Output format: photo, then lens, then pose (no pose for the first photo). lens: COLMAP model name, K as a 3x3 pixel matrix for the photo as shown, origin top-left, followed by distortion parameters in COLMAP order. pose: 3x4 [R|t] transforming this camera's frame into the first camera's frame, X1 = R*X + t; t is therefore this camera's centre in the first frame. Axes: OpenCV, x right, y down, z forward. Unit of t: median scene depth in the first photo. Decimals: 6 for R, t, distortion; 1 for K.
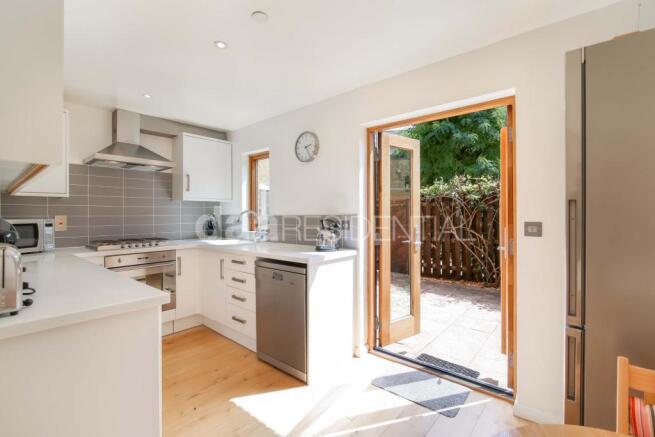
lens RADIAL K [[295.8, 0, 325.9], [0, 295.8, 214.8], [0, 0, 1]] dist [0.000891, 0.000065]
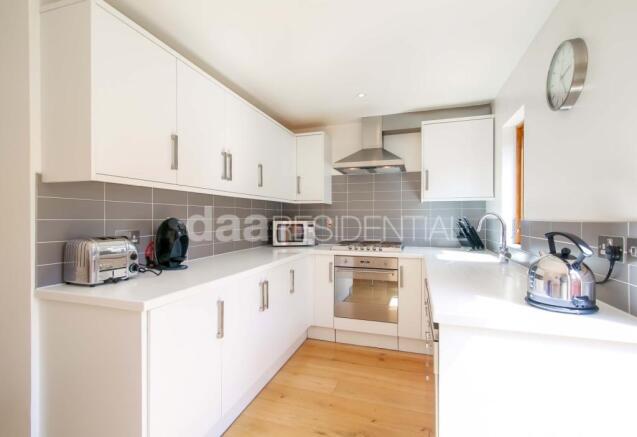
lens RADIAL K [[297.8, 0, 316.7], [0, 297.8, 217.6], [0, 0, 1]] dist [-0.000408, -0.000419]
pose [[0.362983, 0.006341, -0.931774, 0.224311], [-0.013396, 0.999909, 0.001586, -0.000368], [0.931700, 0.011906, 0.363035, 0.451081]]
